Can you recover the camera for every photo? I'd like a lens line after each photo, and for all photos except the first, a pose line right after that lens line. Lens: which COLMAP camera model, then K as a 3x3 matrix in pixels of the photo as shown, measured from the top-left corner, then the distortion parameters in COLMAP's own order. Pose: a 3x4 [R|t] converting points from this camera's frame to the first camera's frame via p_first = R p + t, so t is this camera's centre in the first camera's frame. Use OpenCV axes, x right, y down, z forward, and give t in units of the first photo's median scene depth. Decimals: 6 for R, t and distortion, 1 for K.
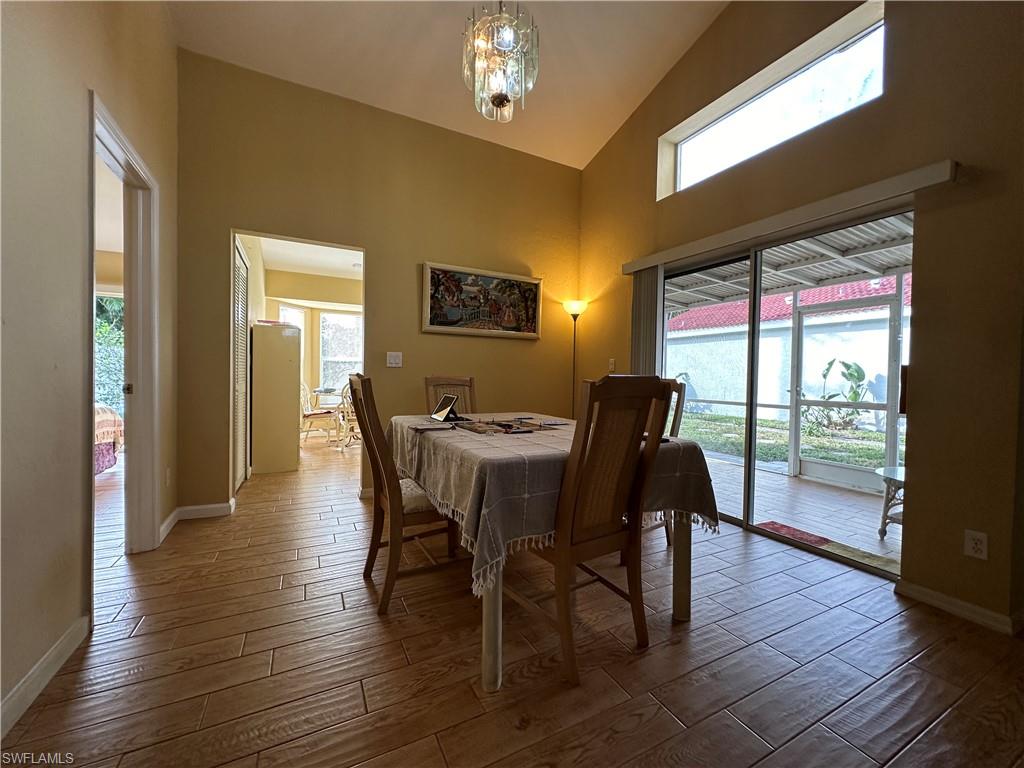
lens RADIAL K [[408.6, 0, 512.2], [0, 408.6, 386.9], [0, 0, 1]] dist [0.000635, 0.000123]
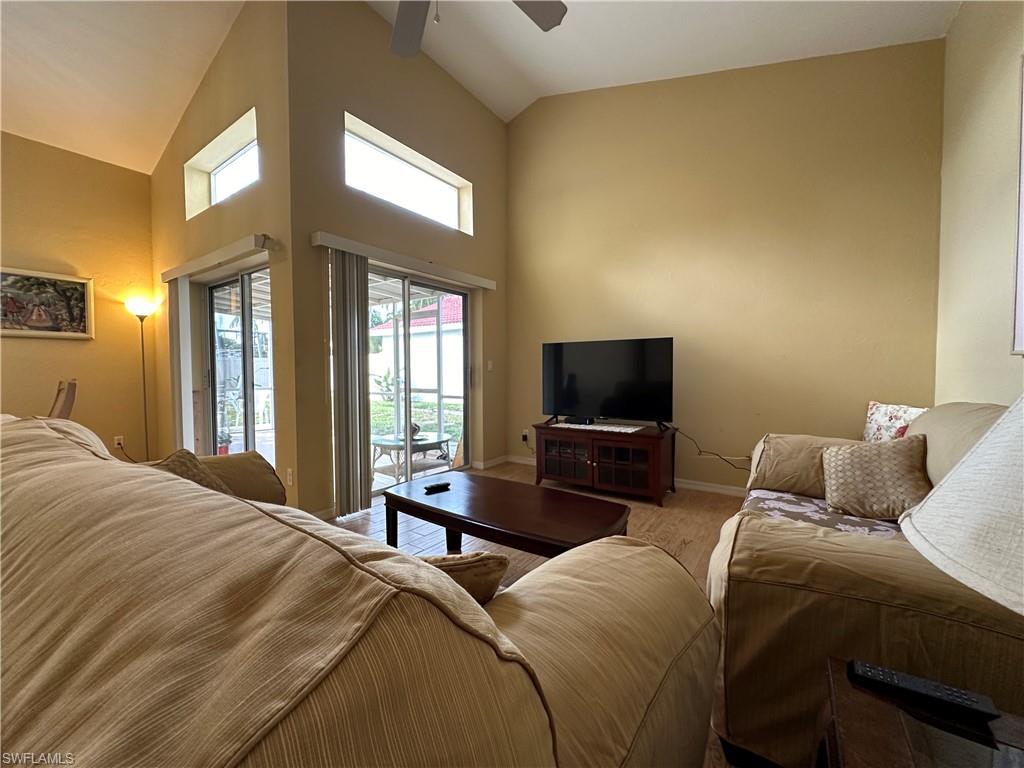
lens RADIAL K [[408.6, 0, 511.0], [0, 408.6, 387.9], [0, 0, 1]] dist [0.000635, 0.000123]
pose [[0.892434, -0.037275, 0.449635, 0.462178], [0.026567, 0.999194, 0.030104, -0.000151], [-0.450395, -0.014920, 0.892705, -0.315368]]
